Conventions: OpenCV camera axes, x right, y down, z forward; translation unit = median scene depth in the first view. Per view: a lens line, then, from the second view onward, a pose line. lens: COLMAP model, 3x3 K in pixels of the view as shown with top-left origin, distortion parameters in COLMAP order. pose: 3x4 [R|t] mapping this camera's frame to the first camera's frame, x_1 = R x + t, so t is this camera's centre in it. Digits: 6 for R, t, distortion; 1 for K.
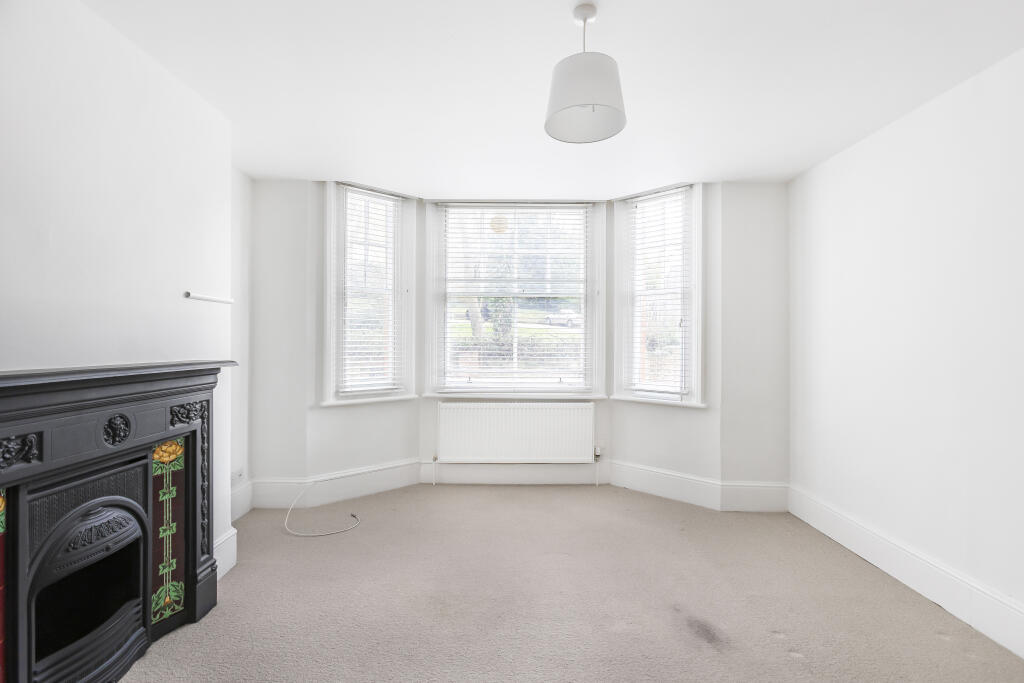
lens RADIAL K [[457.1, 0, 516.5], [0, 457.1, 338.8], [0, 0, 1]] dist [-0.020345, 0.014750]
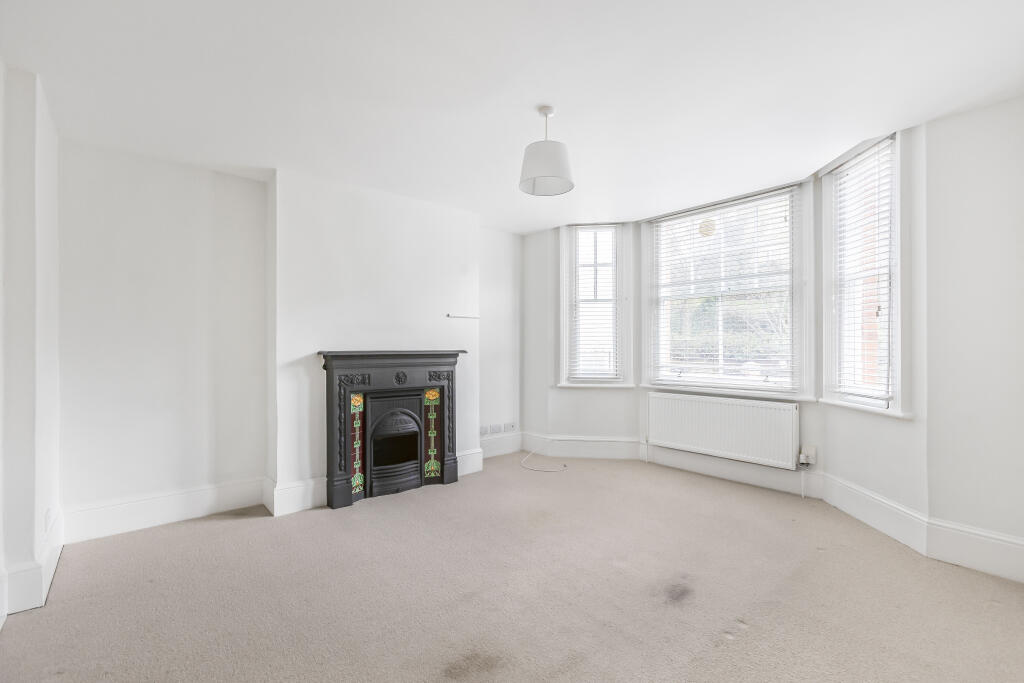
lens RADIAL K [[457.1, 0, 516.5], [0, 457.1, 338.8], [0, 0, 1]] dist [-0.020345, 0.014750]
pose [[0.645122, -0.017583, -0.763877, 0.569314], [0.009817, 0.999843, -0.014724, 0.019573], [0.764016, 0.002000, 0.645194, -0.011419]]
